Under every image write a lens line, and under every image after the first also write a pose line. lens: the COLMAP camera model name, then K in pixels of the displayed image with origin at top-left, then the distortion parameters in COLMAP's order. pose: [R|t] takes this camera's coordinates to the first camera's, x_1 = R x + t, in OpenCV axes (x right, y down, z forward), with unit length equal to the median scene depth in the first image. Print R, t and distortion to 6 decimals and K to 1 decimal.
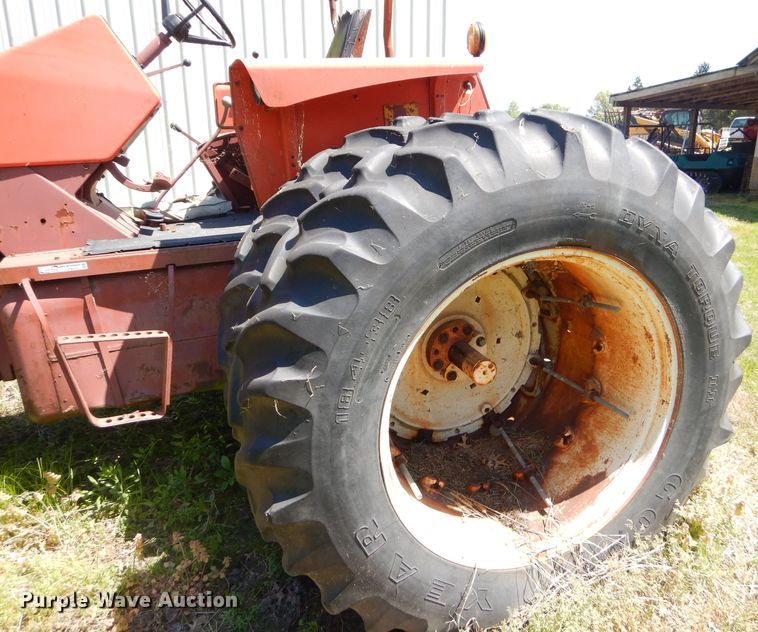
lens RADIAL K [[617.7, 0, 421.7], [0, 617.7, 313.1], [0, 0, 1]] dist [0.009136, 0.017121]
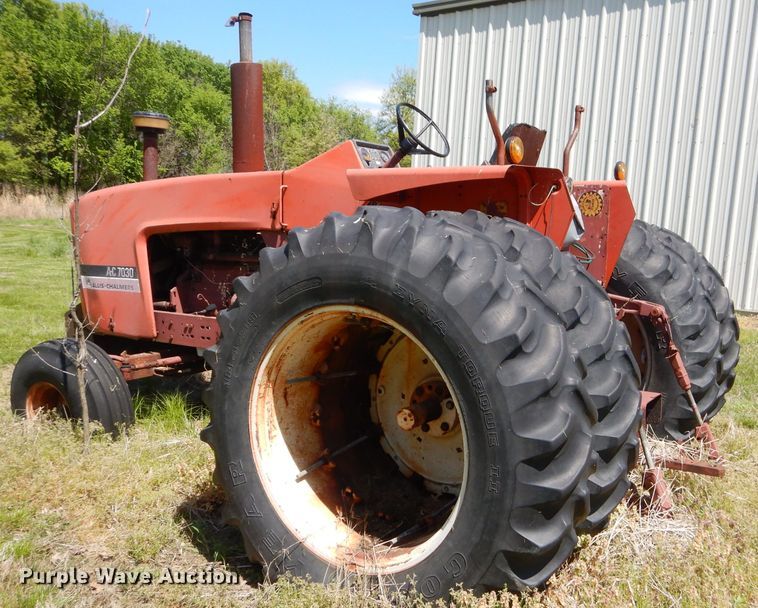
lens RADIAL K [[772.9, 0, 436.0], [0, 772.9, 310.9], [0, 0, 1]] dist [-0.007625, 0.000000]
pose [[0.606827, 0.142075, -0.782033, 1.341481], [-0.280043, 0.959020, -0.043074, -0.058762], [0.743866, 0.245142, 0.621747, 0.076125]]
